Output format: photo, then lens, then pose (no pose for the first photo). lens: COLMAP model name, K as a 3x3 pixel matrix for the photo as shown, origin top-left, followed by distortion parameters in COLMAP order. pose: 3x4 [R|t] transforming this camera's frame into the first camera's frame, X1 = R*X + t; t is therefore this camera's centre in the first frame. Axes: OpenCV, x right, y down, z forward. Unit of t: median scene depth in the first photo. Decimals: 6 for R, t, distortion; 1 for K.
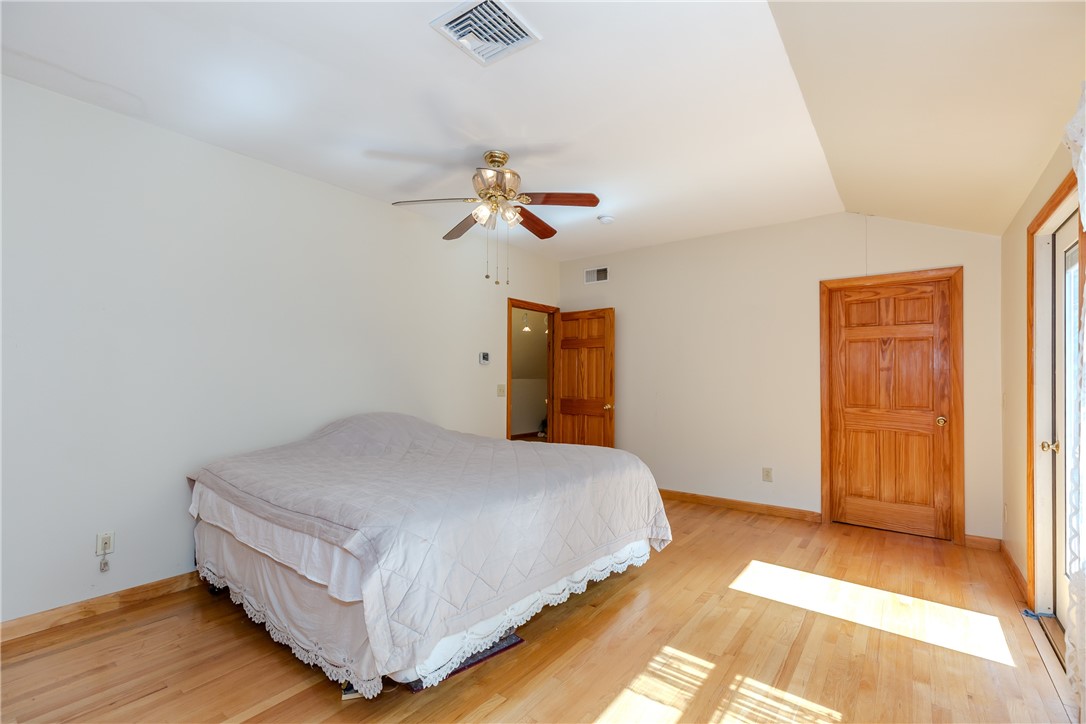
lens RADIAL K [[483.8, 0, 544.7], [0, 483.8, 365.3], [0, 0, 1]] dist [0.008077, -0.000165]
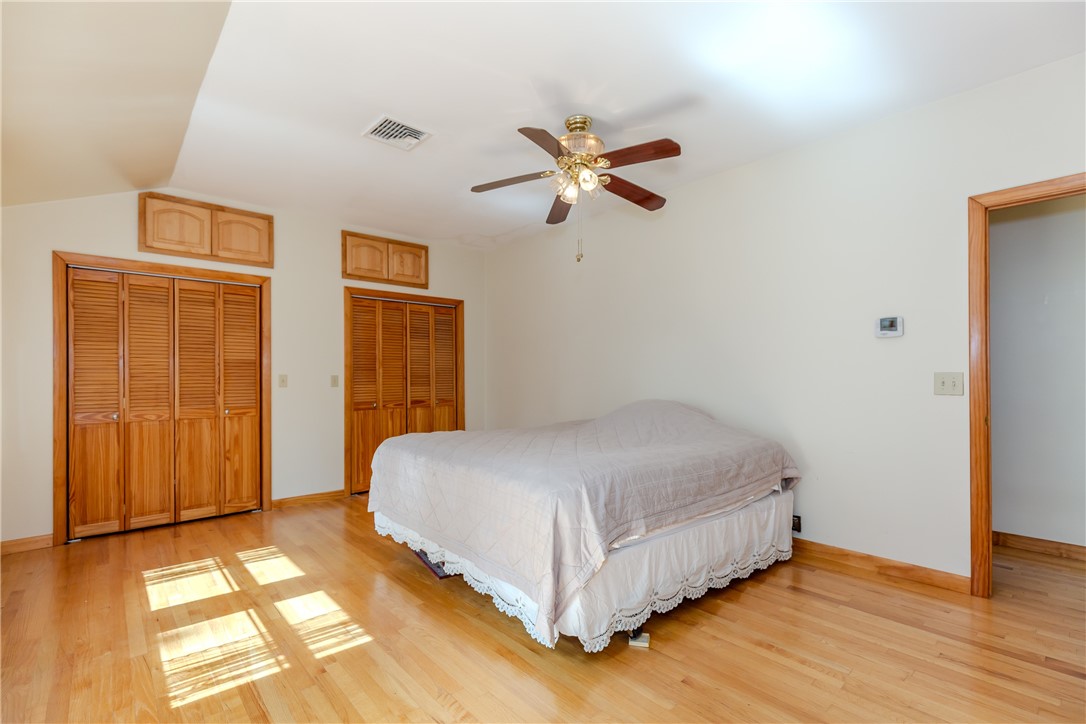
lens RADIAL K [[496.2, 0, 543.0], [0, 496.2, 362.0], [0, 0, 1]] dist [0.022212, -0.000259]
pose [[-0.189575, -0.024105, -0.981570, 0.831335], [0.013776, 0.999535, -0.027206, 0.046800], [0.981770, -0.018679, -0.189155, 1.089285]]
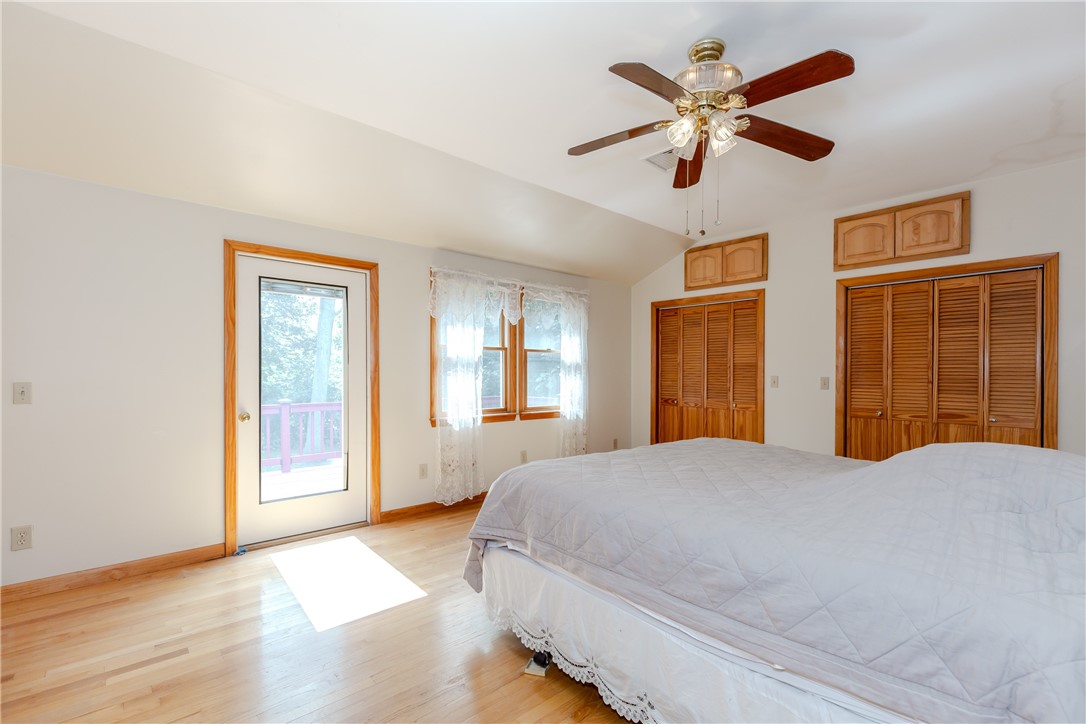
lens RADIAL K [[483.8, 0, 544.7], [0, 483.8, 365.3], [0, 0, 1]] dist [0.008077, -0.000165]
pose [[-0.981407, -0.003345, 0.191907, 0.010833], [-0.009023, 0.999547, -0.028721, 0.050537], [-0.191724, -0.029918, -0.980993, 1.677761]]
